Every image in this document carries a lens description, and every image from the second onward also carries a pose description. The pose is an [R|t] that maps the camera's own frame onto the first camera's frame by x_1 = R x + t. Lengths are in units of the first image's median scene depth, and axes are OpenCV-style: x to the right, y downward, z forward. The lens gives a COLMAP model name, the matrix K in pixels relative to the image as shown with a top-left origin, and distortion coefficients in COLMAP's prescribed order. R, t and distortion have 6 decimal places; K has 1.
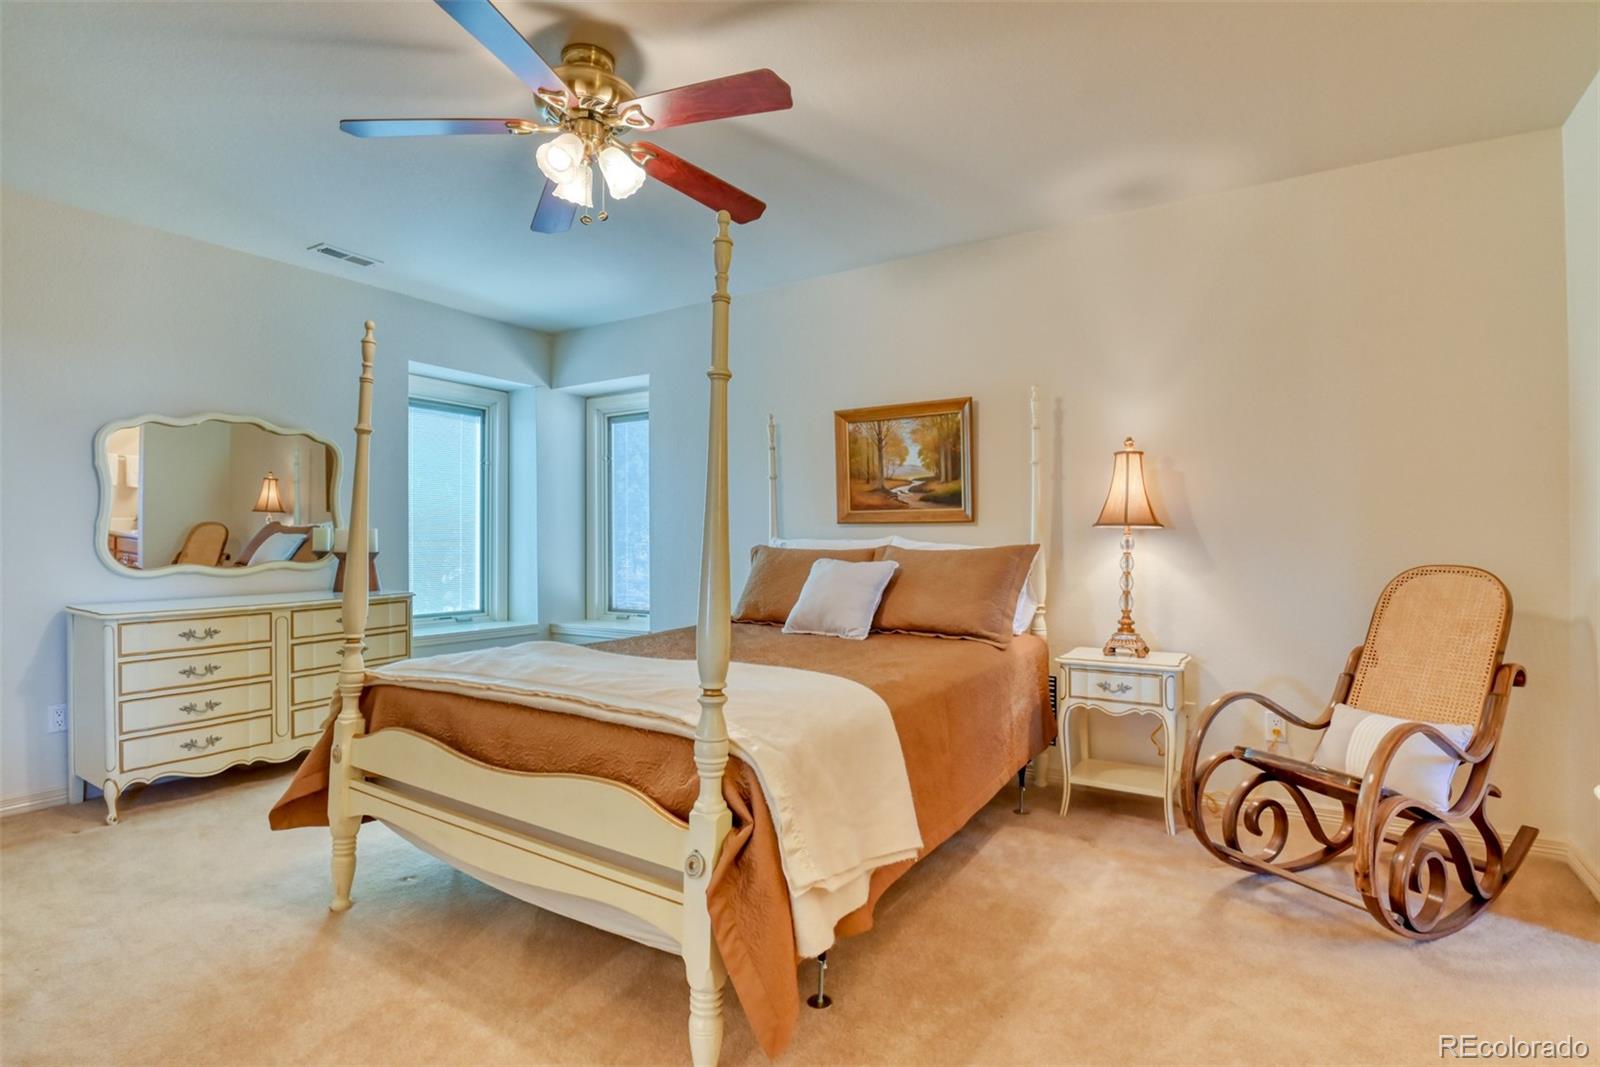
lens RADIAL K [[778.2, 0, 802.2], [0, 778.2, 535.6], [0, 0, 1]] dist [-0.025218, -0.005296]
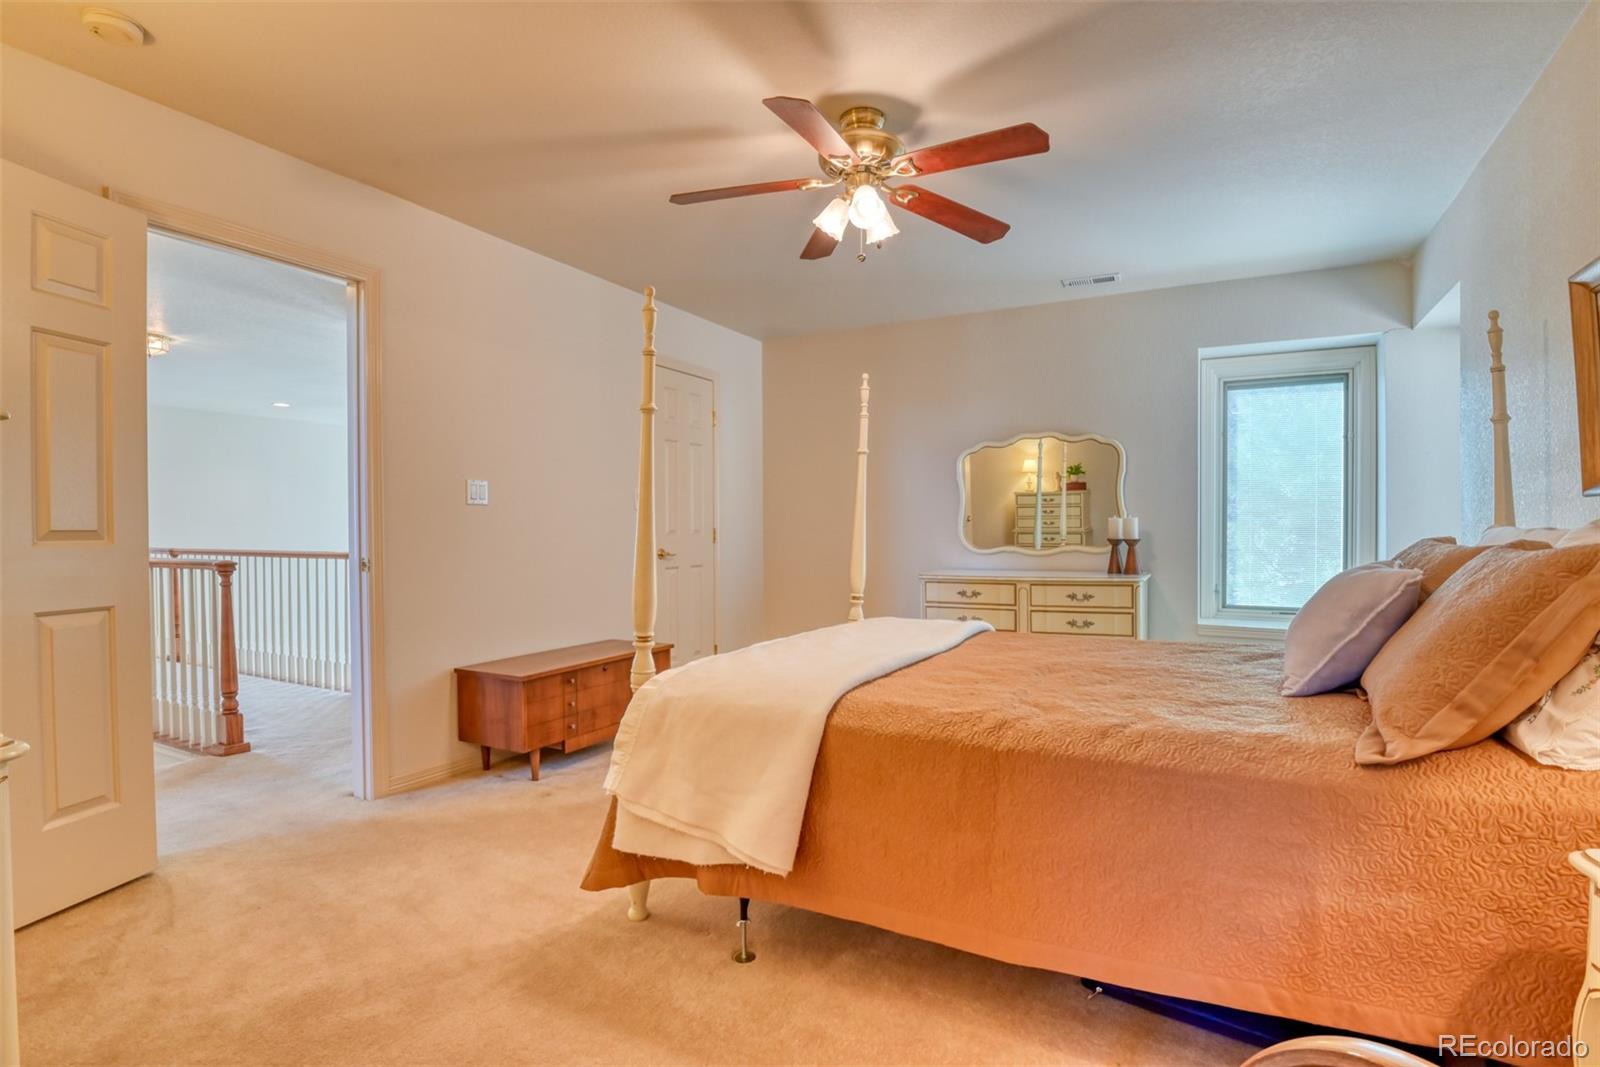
lens RADIAL K [[778.2, 0, 802.5], [0, 778.2, 541.7], [0, 0, 1]] dist [-0.025218, -0.005296]
pose [[0.076114, 0.017752, -0.996941, 0.496133], [0.007795, 0.999800, 0.018398, 0.001539], [0.997069, -0.009172, 0.075960, 0.451196]]
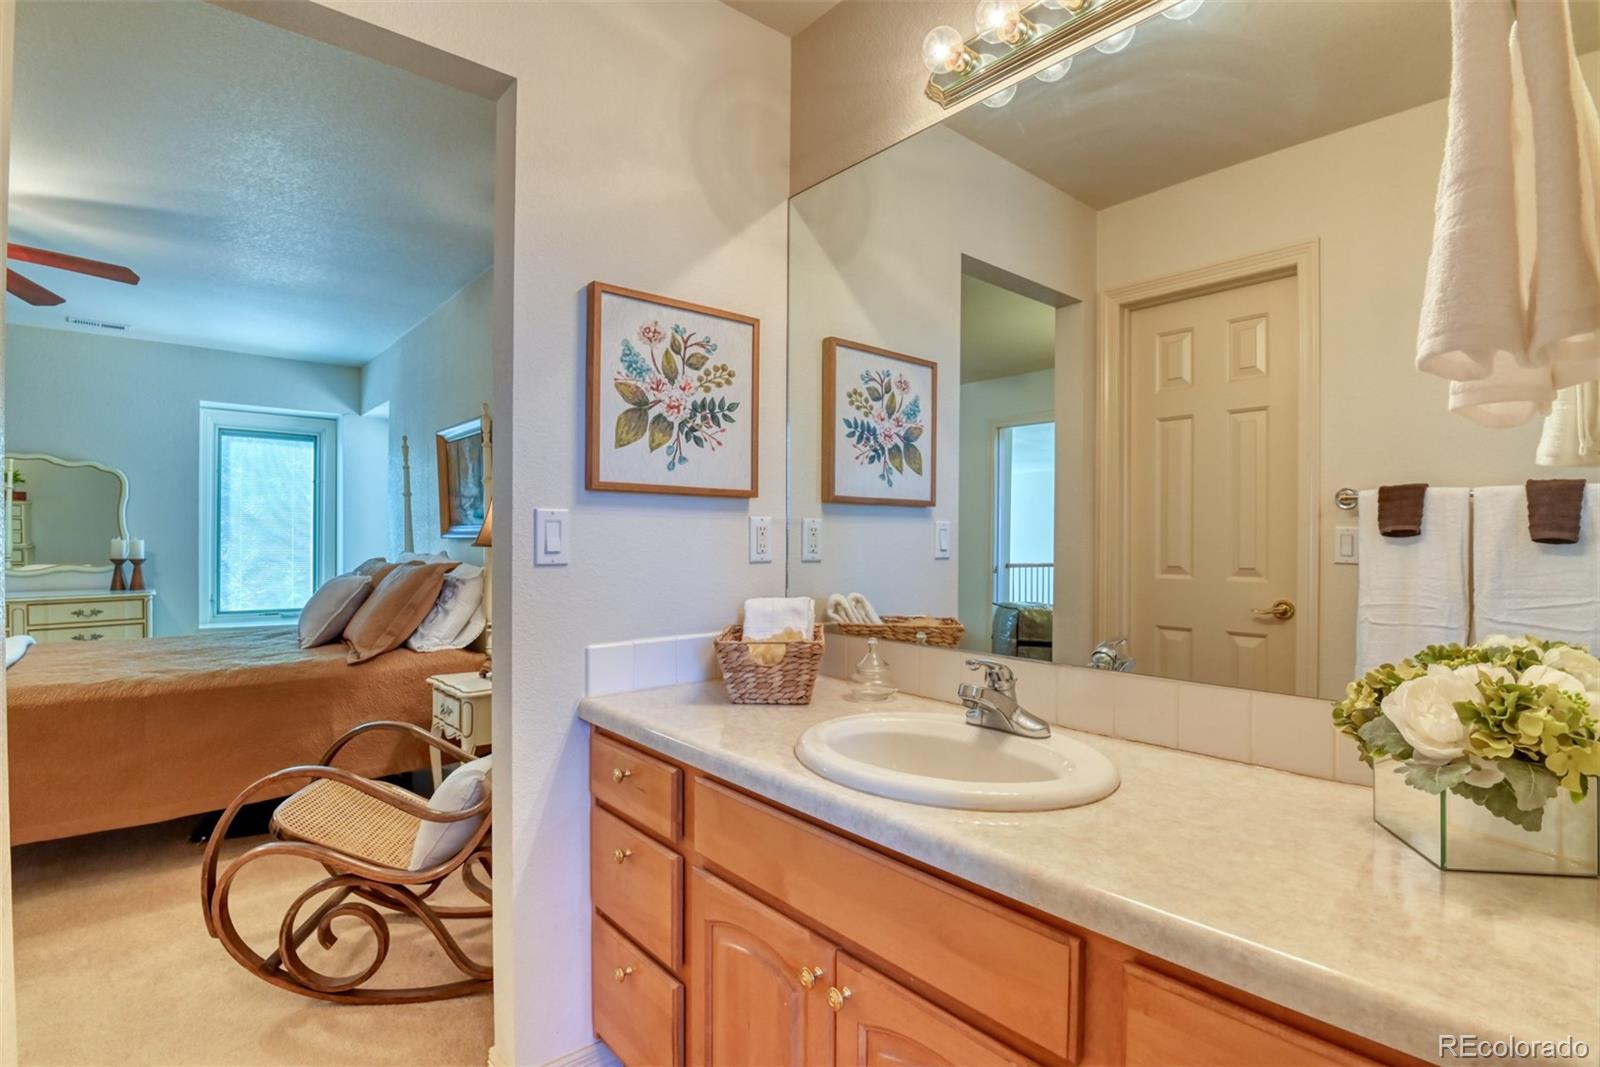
lens RADIAL K [[778.2, 0, 802.7], [0, 778.2, 538.8], [0, 0, 1]] dist [-0.025218, -0.005296]
pose [[0.958487, 0.005559, -0.285083, 0.812350], [-0.005334, 0.999985, 0.001567, -0.018354], [0.285087, 0.000019, 0.958502, 0.132687]]
